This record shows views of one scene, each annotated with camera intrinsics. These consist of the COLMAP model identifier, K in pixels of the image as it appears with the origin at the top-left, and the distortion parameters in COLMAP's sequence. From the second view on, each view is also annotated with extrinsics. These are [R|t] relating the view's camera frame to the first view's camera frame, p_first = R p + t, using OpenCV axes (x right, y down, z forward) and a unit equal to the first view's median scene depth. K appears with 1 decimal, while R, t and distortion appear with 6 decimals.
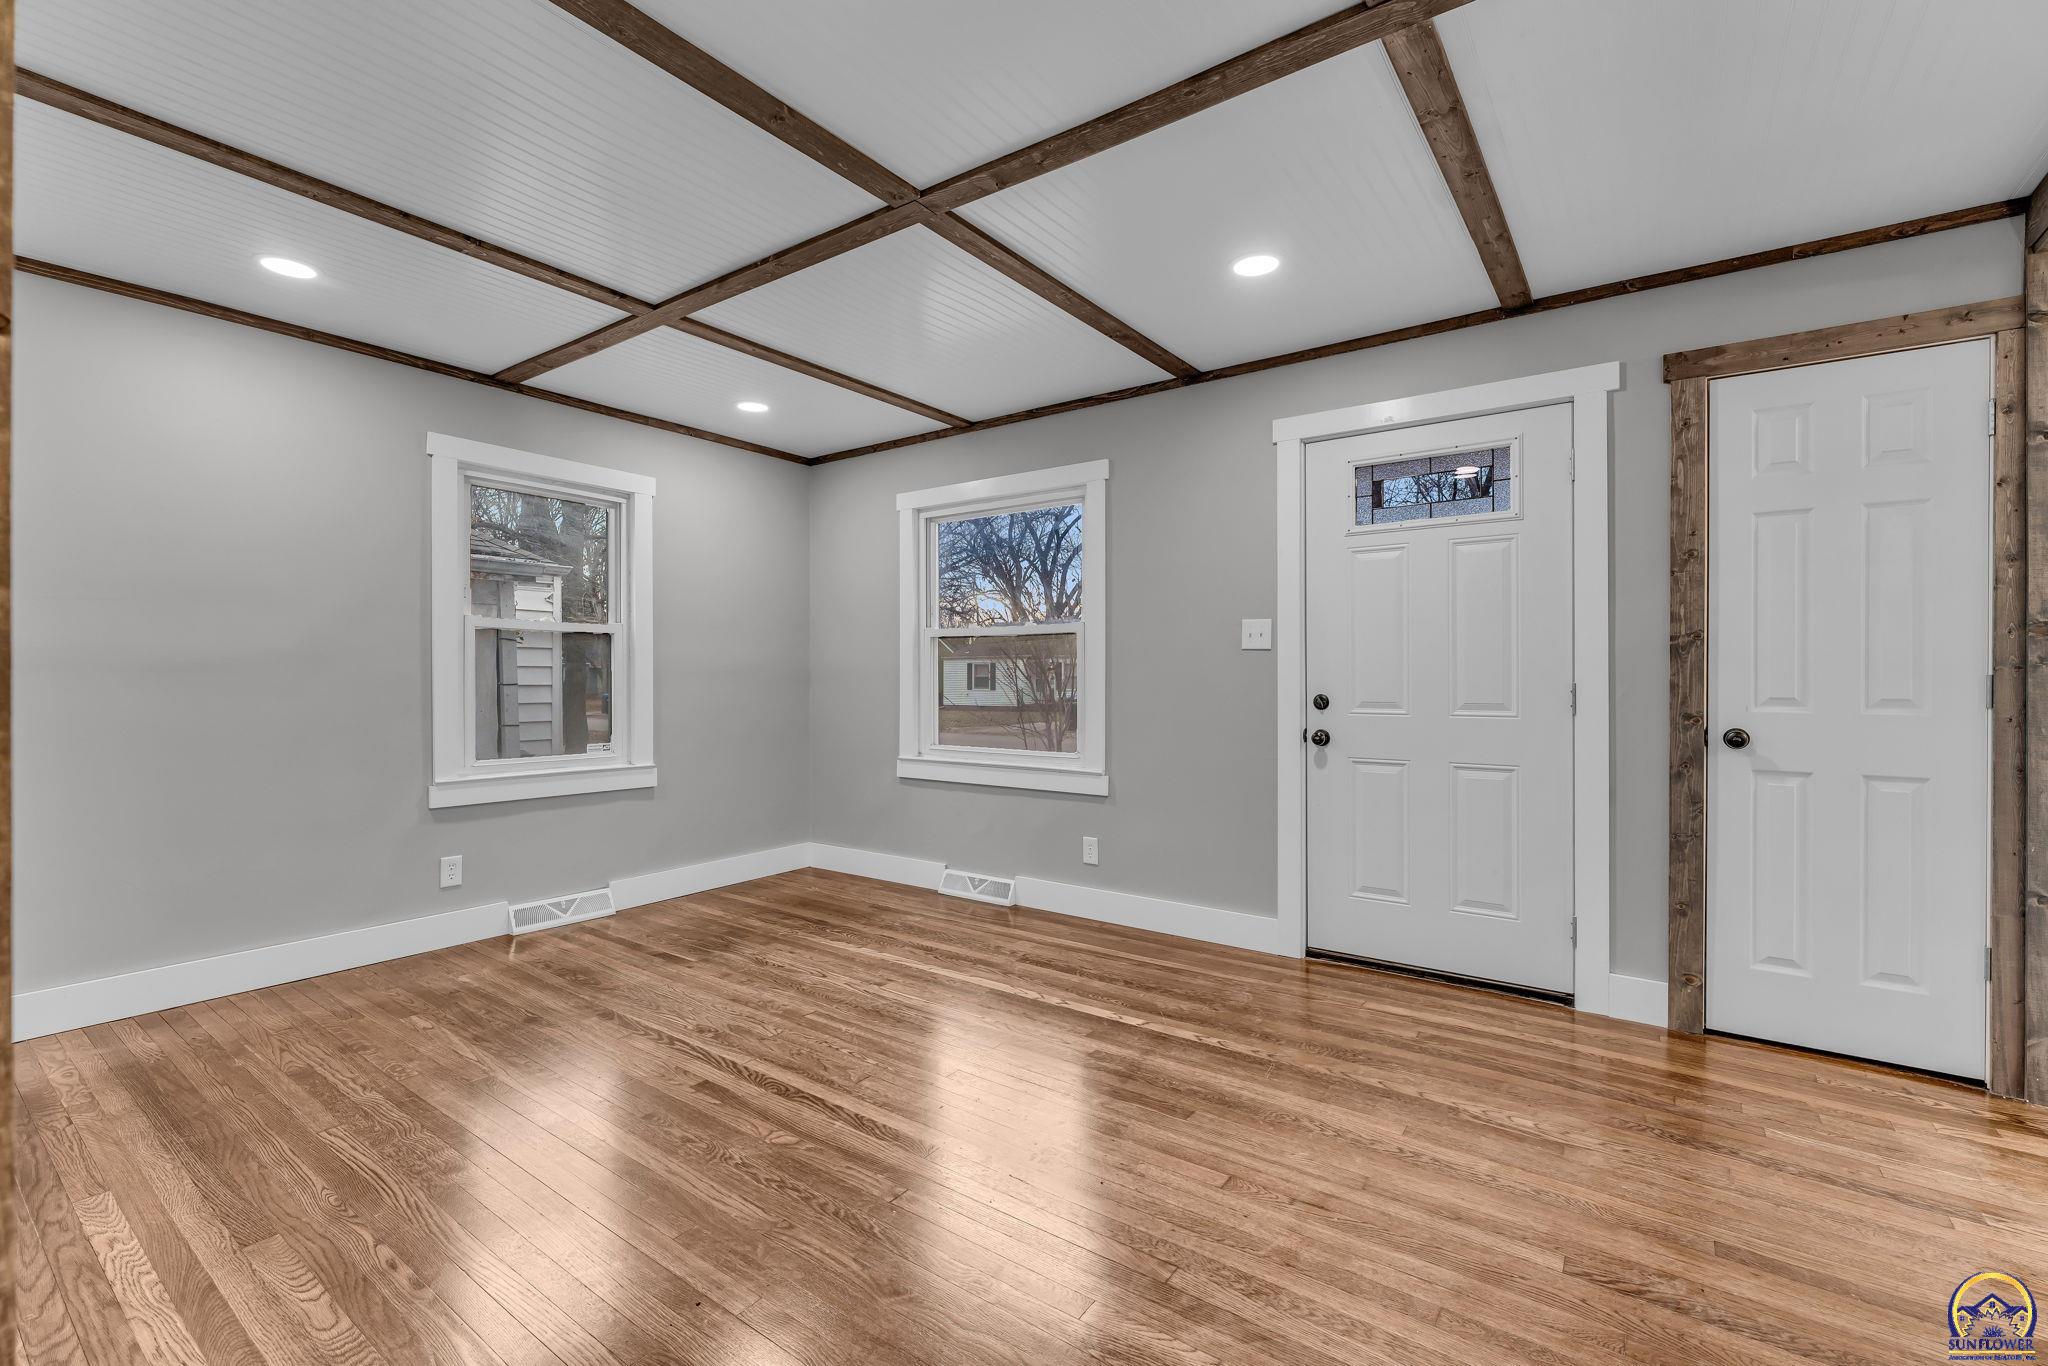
lens RADIAL K [[887.9, 0, 1024.0], [0, 887.9, 683.0], [0, 0, 1]] dist [0.000359, 0.000081]
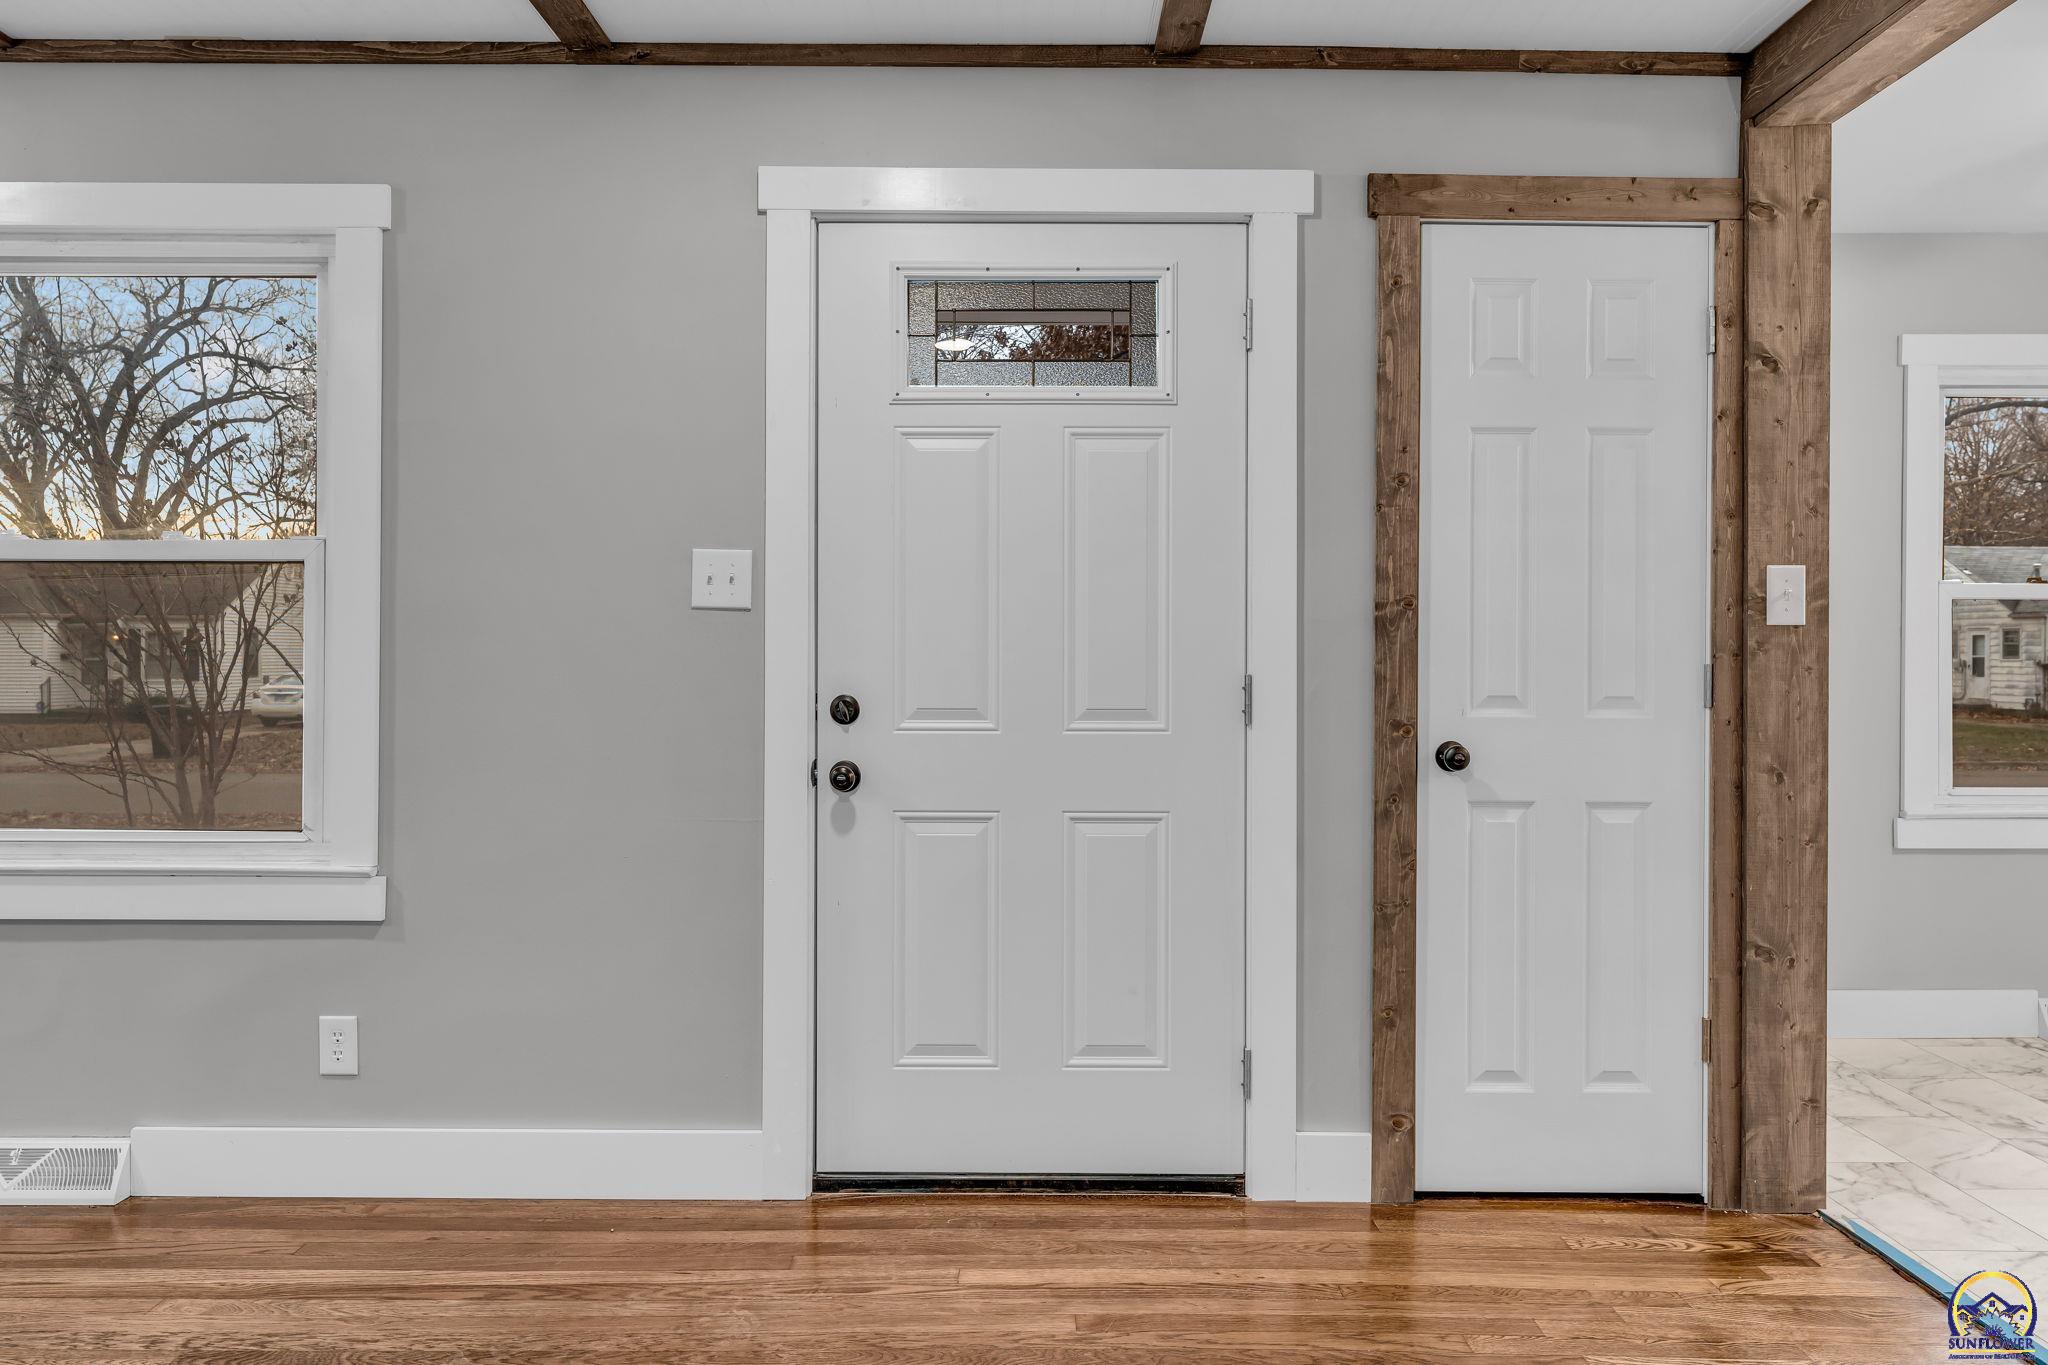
lens RADIAL K [[1355.7, 0, 1020.3], [0, 1355.7, 656.6], [0, 0, 1]] dist [-0.000739, 0.001066]
pose [[0.809587, 0.005914, 0.586970, -0.071189], [-0.001124, 0.999963, -0.008525, -0.004321], [-0.586999, 0.006242, 0.809564, 0.338095]]
